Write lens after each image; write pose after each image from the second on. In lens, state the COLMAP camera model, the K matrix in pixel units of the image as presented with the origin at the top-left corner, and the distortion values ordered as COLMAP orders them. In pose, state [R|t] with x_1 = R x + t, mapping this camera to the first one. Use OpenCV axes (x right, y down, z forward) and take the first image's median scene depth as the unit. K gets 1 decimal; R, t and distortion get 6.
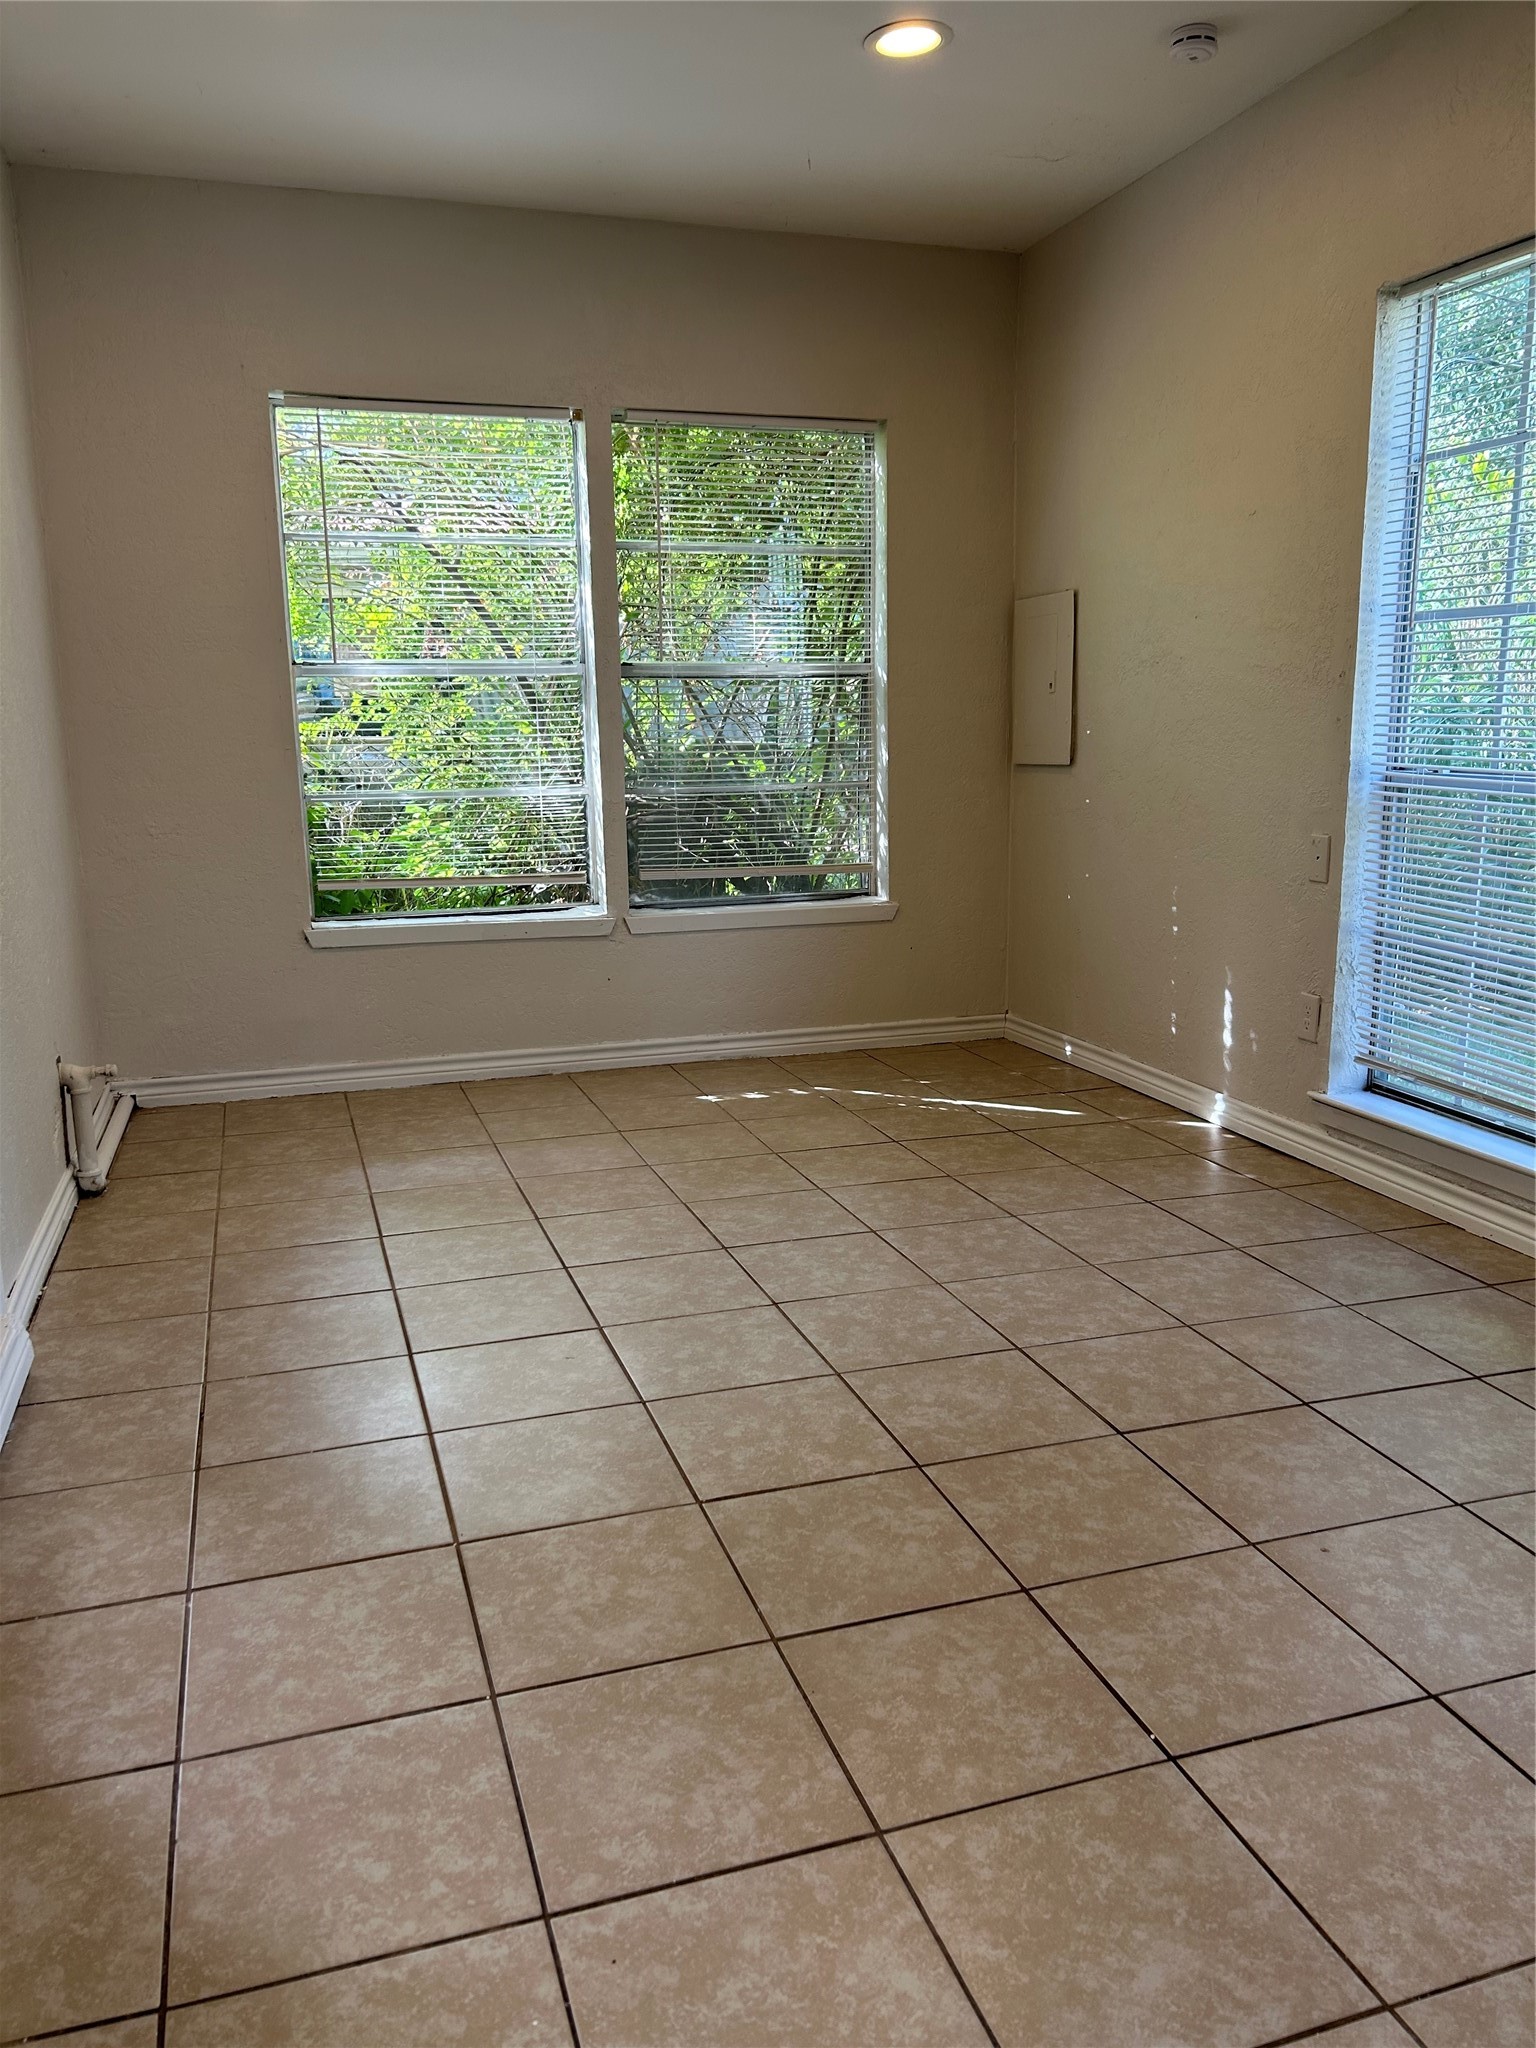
lens RADIAL K [[1556.8, 0, 759.0], [0, 1556.8, 1014.0], [0, 0, 1]] dist [-0.001650, -0.000939]
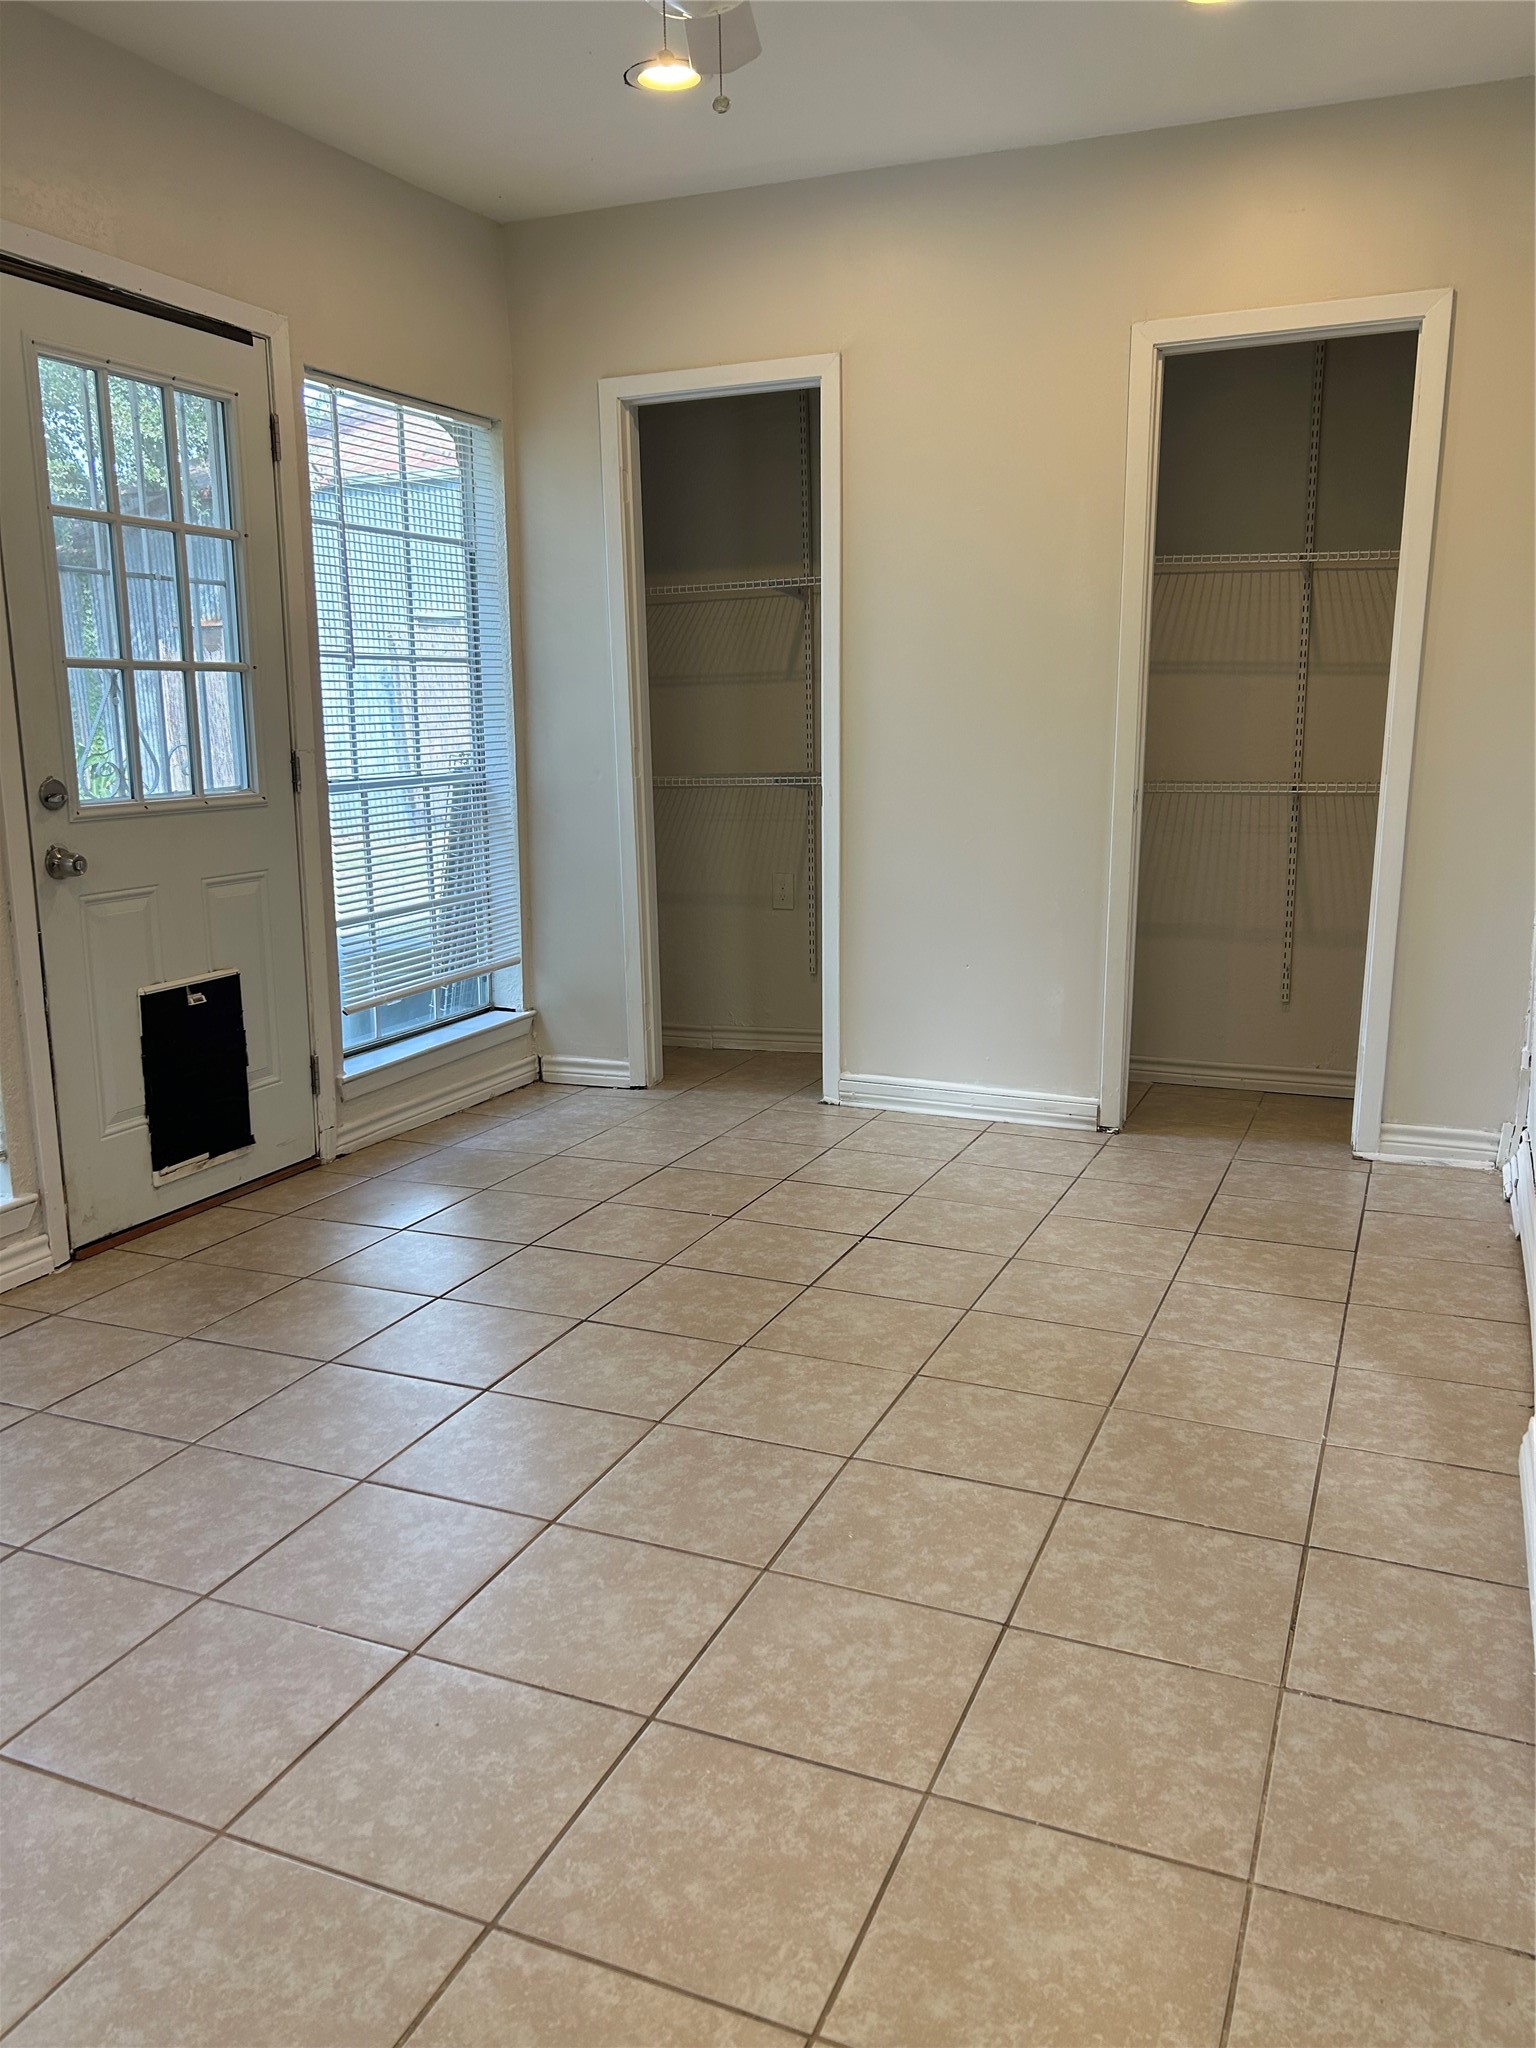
lens RADIAL K [[1556.8, 0, 769.7], [0, 1556.8, 1024.2], [0, 0, 1]] dist [-0.001650, -0.000939]
pose [[-0.756810, -0.117483, 0.642991, -0.670561], [0.140831, 0.931302, 0.335921, -0.357739], [-0.638283, 0.344781, -0.688274, 1.713181]]
